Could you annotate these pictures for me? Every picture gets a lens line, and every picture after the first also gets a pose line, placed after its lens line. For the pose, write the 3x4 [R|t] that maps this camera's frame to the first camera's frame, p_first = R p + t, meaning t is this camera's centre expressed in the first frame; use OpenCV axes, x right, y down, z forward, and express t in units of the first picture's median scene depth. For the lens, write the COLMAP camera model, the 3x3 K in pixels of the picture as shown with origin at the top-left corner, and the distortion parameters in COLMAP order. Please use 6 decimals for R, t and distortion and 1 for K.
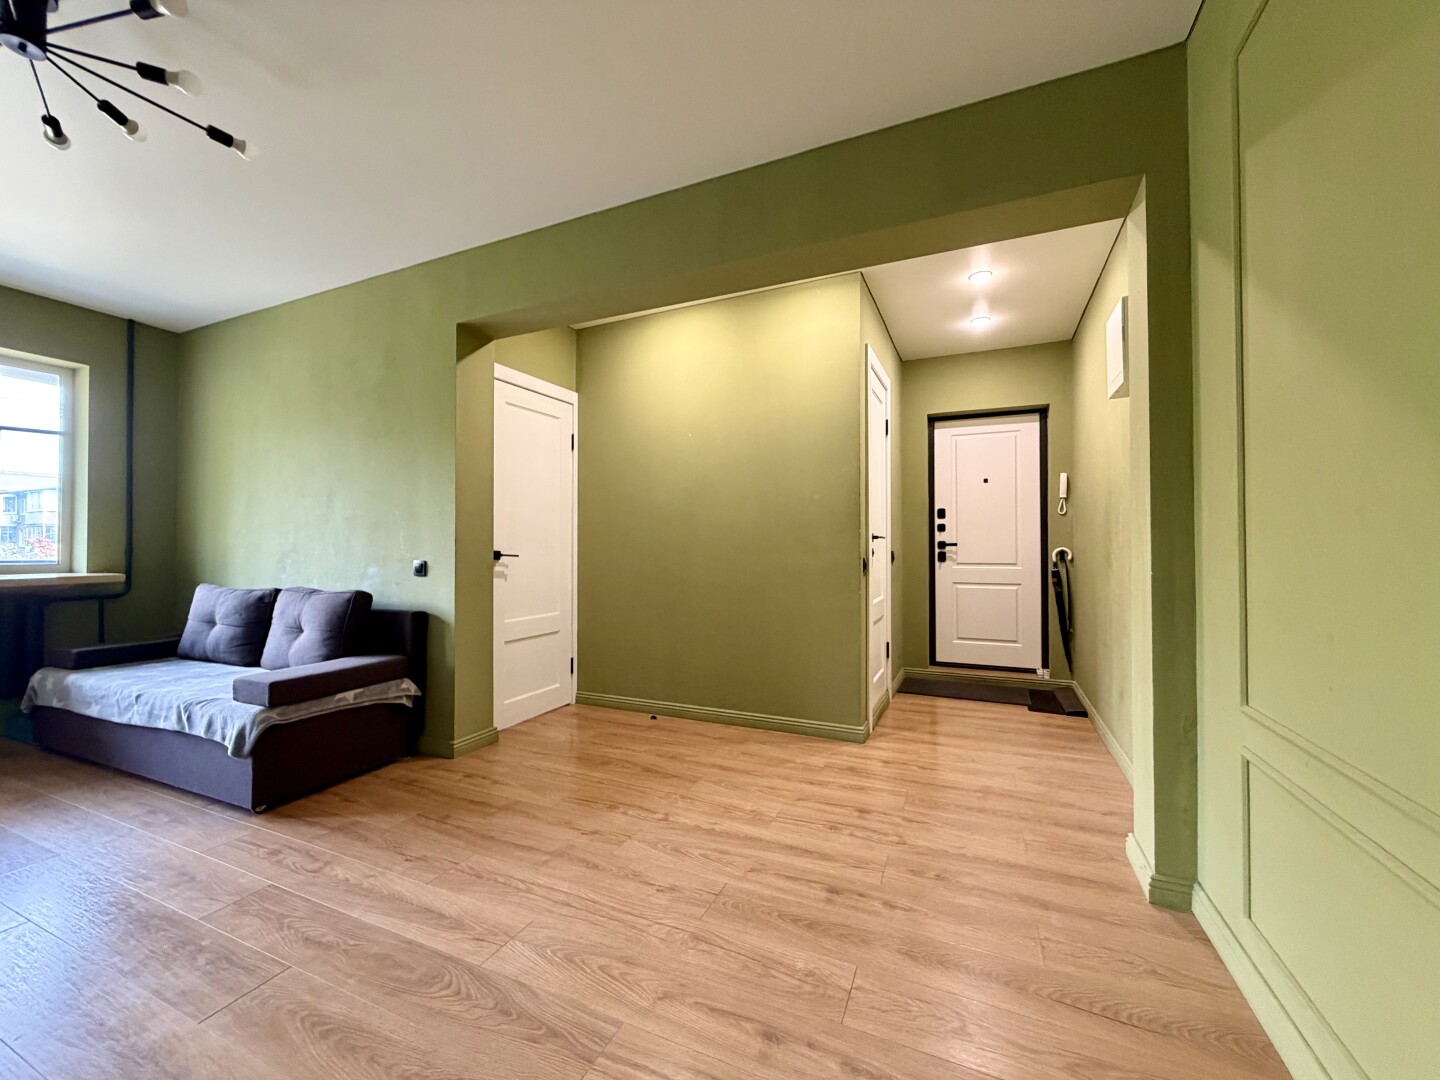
lens RADIAL K [[573.8, 0, 712.1], [0, 573.8, 539.7], [0, 0, 1]] dist [-0.000344, 0.000572]
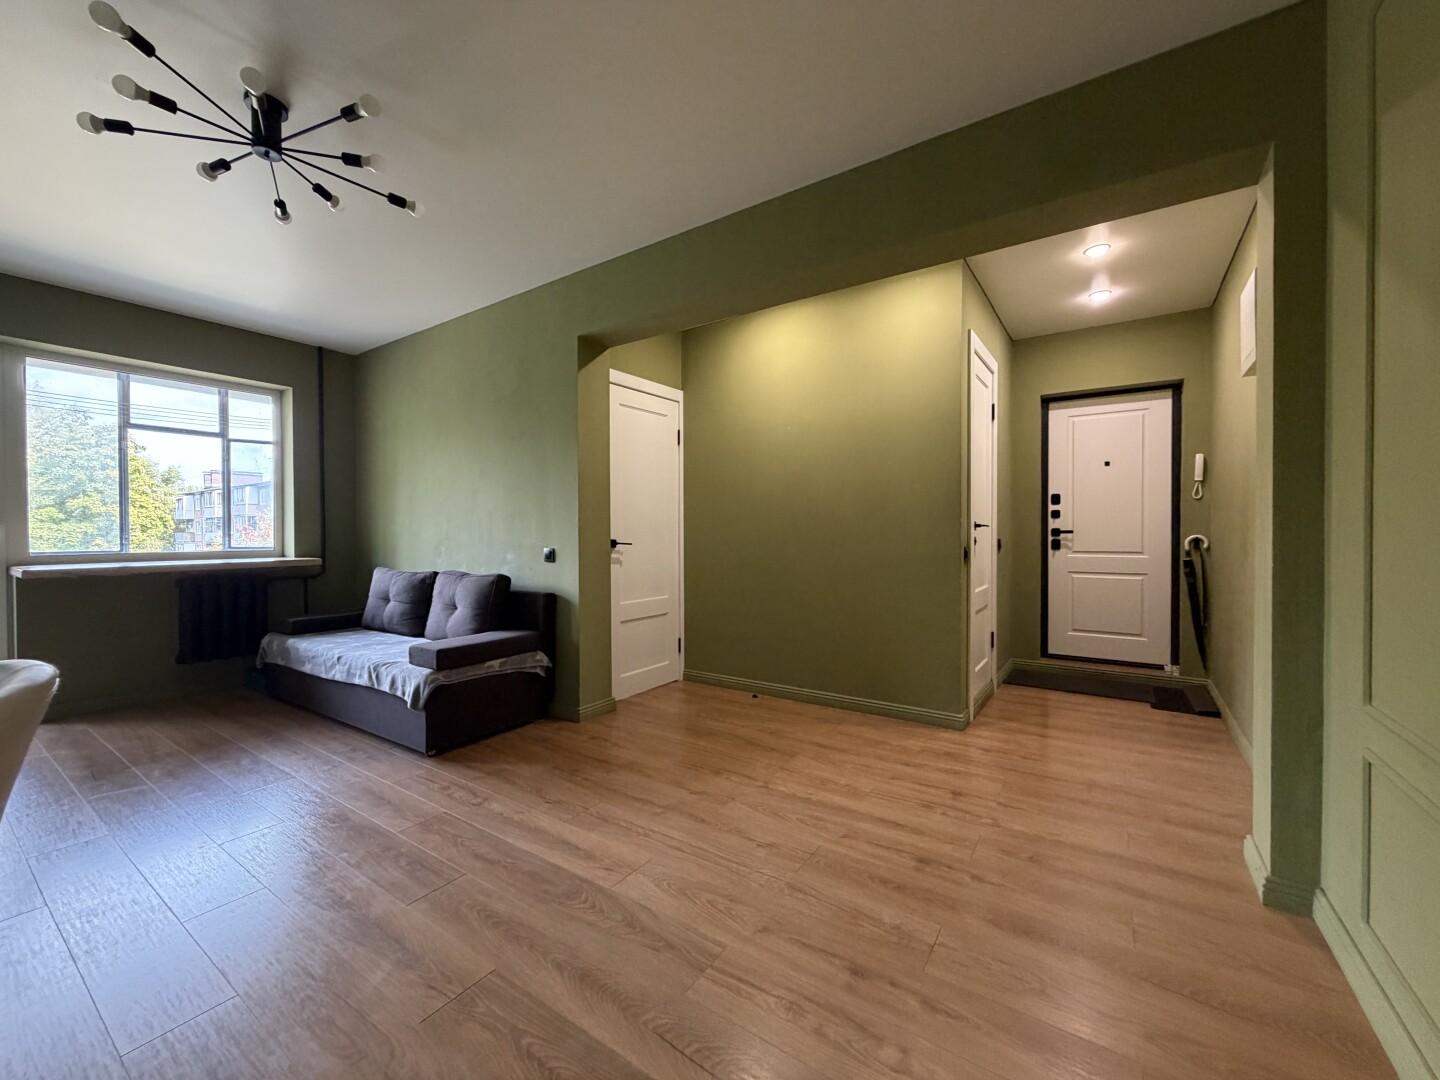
lens RADIAL K [[573.8, 0, 712.6], [0, 573.8, 539.6], [0, 0, 1]] dist [-0.000344, 0.000572]
pose [[0.984372, -0.000288, -0.176102, 0.011160], [0.004789, 0.999673, 0.025134, -0.009533], [0.176037, -0.025584, 0.984051, -0.074386]]
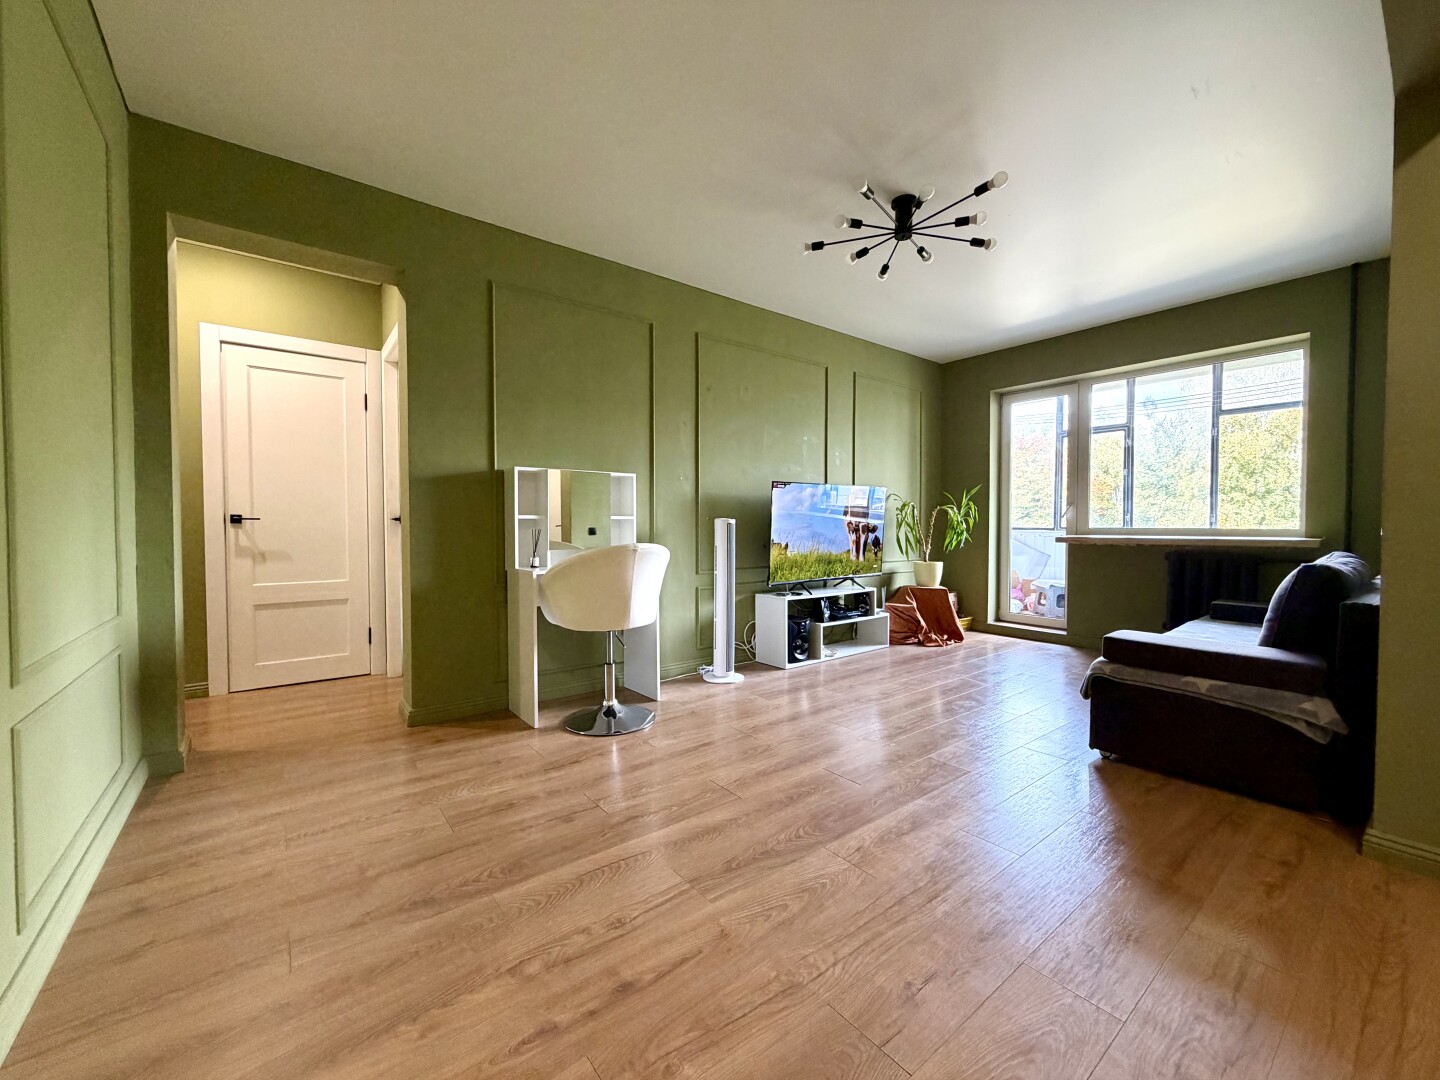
lens RADIAL K [[573.8, 0, 714.7], [0, 573.8, 540.6], [0, 0, 1]] dist [-0.000344, 0.000572]
pose [[-0.467458, 0.025210, -0.883656, 0.455952], [0.012852, 0.999681, 0.021721, 0.042381], [0.883922, -0.001203, -0.467633, 0.827539]]
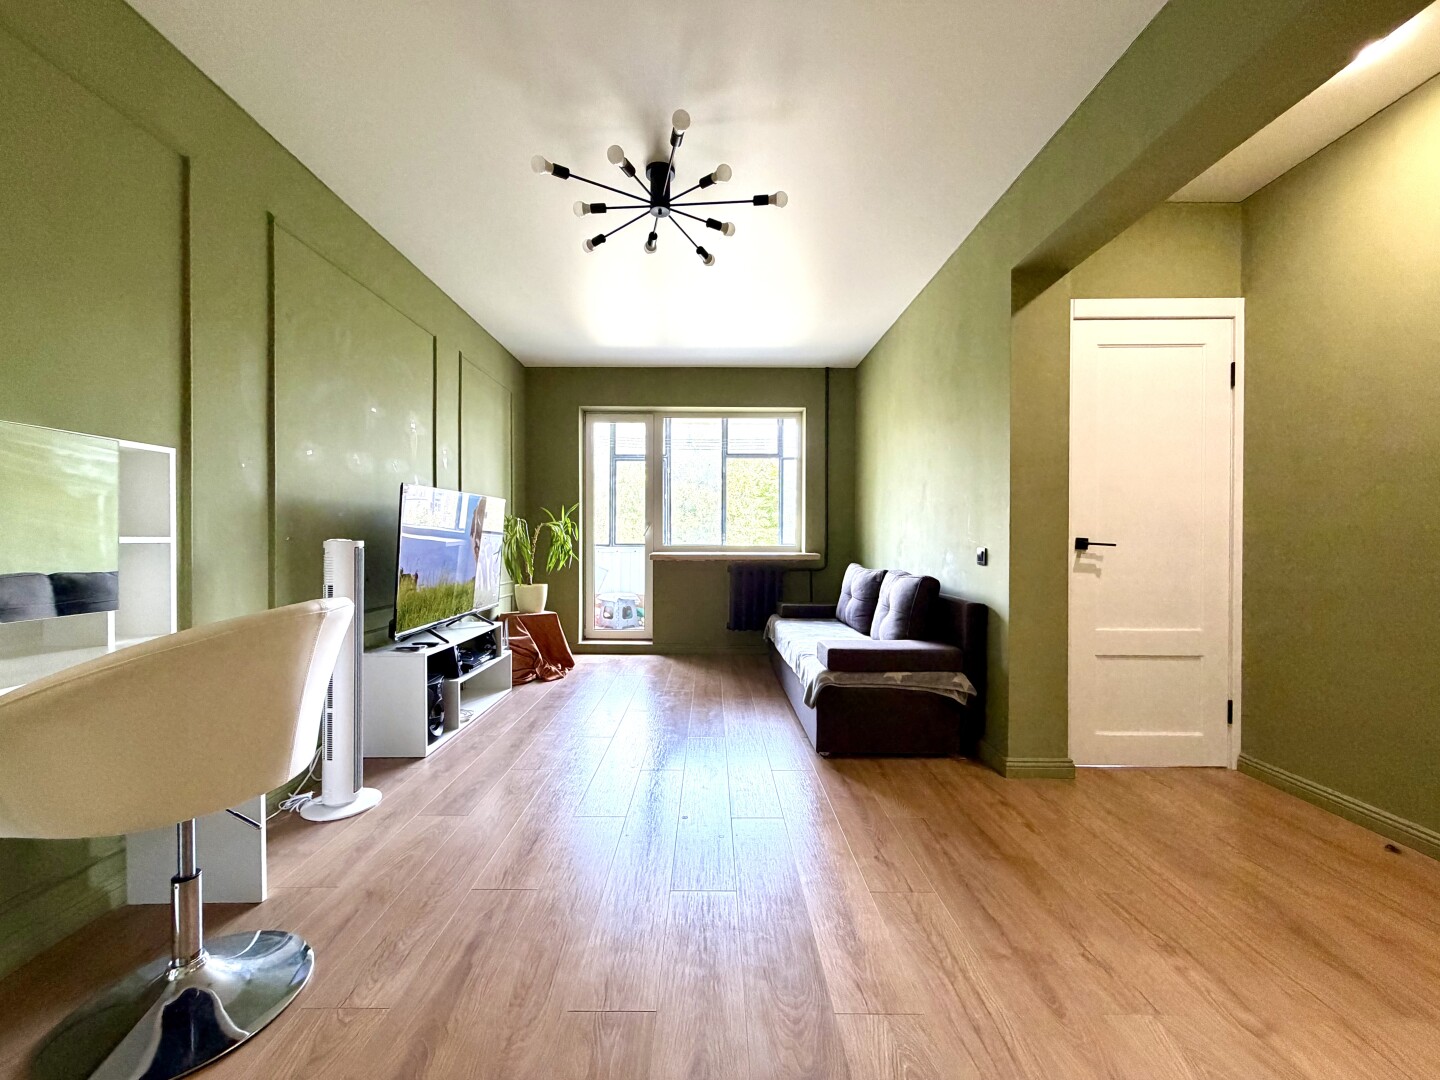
lens RADIAL K [[573.8, 0, 713.0], [0, 573.8, 539.0], [0, 0, 1]] dist [-0.000344, 0.000572]
pose [[0.415573, 0.005953, -0.909540, 0.180806], [0.007584, 0.999921, 0.010009, 0.012870], [0.909528, -0.011057, 0.415495, 0.294067]]
